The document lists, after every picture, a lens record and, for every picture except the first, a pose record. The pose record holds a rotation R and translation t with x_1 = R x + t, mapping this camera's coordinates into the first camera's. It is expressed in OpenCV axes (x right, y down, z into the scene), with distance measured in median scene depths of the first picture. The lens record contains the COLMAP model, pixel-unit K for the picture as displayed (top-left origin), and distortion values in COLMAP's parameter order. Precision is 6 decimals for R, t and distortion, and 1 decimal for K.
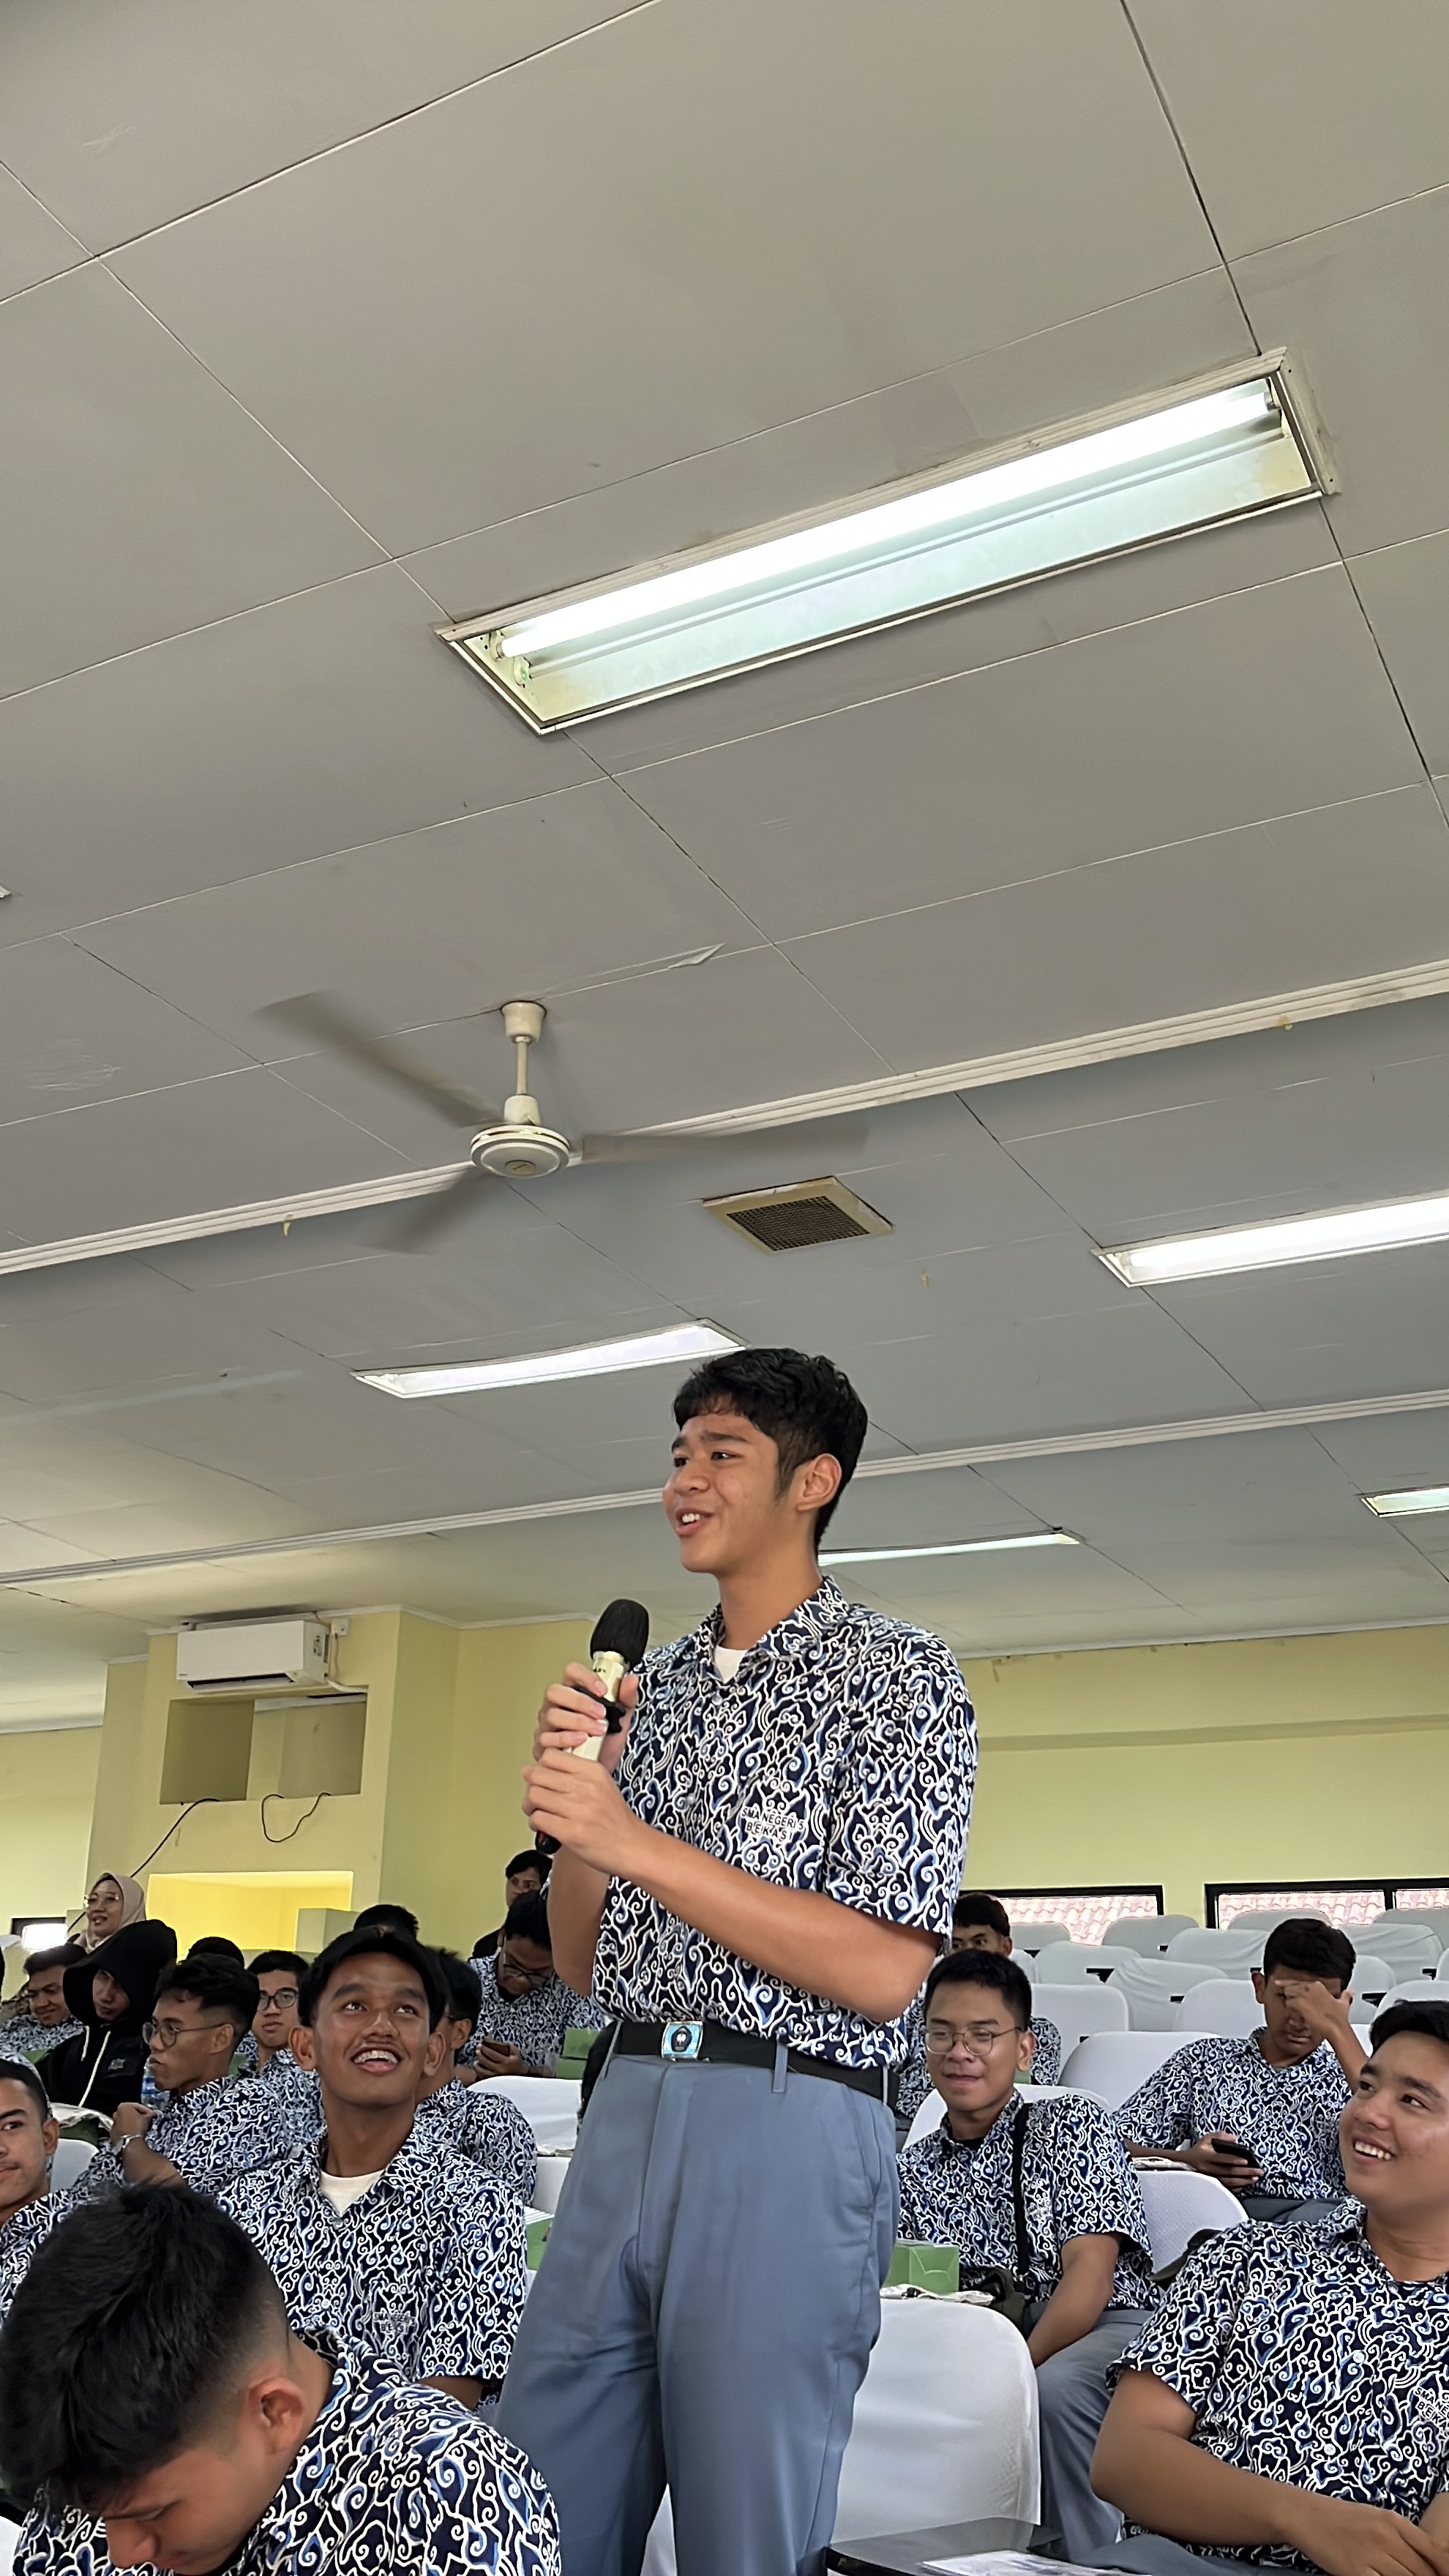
lens RADIAL K [[2215.3, 0, 724.5], [0, 2215.3, 1288.0], [0, 0, 1]] dist [0.002651, 0.001763]
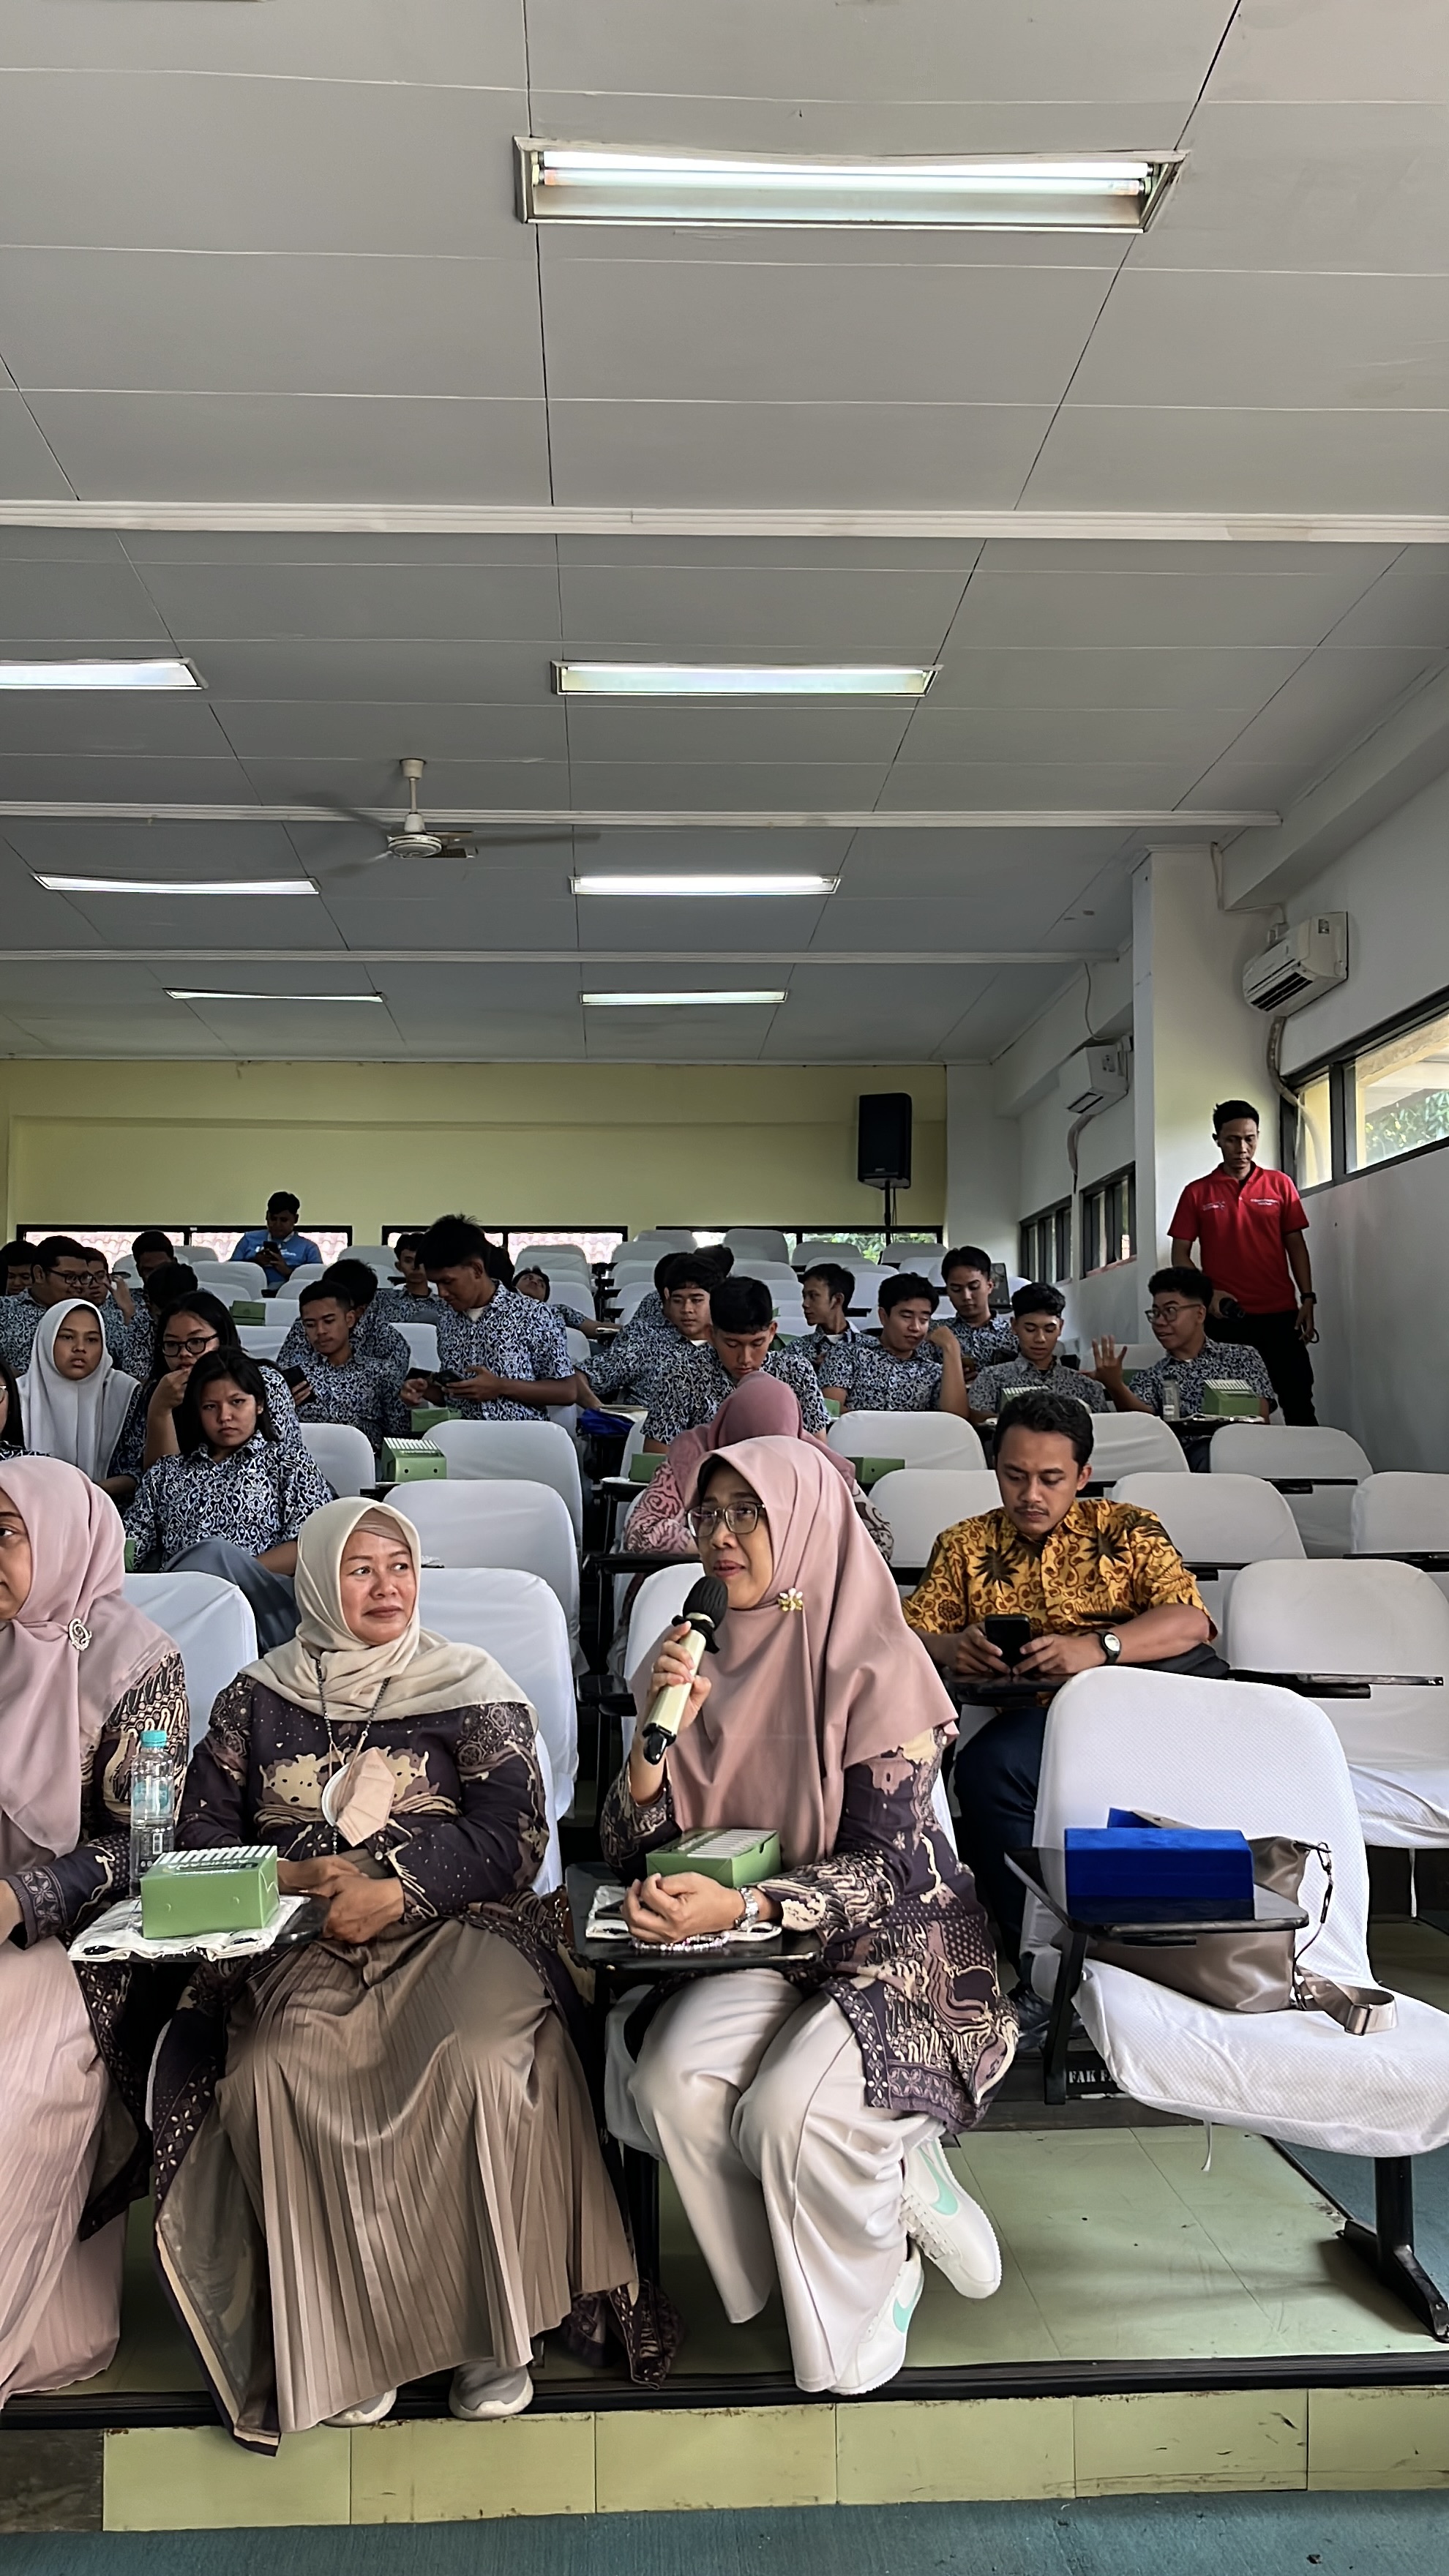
lens RADIAL K [[2215.3, 0, 724.5], [0, 2215.3, 1288.0], [0, 0, 1]] dist [0.002651, 0.001763]
pose [[0.857640, 0.009984, 0.514153, -0.518356], [-0.157371, 0.956941, 0.243922, -0.126277], [-0.489579, -0.290111, 0.822282, -0.489323]]
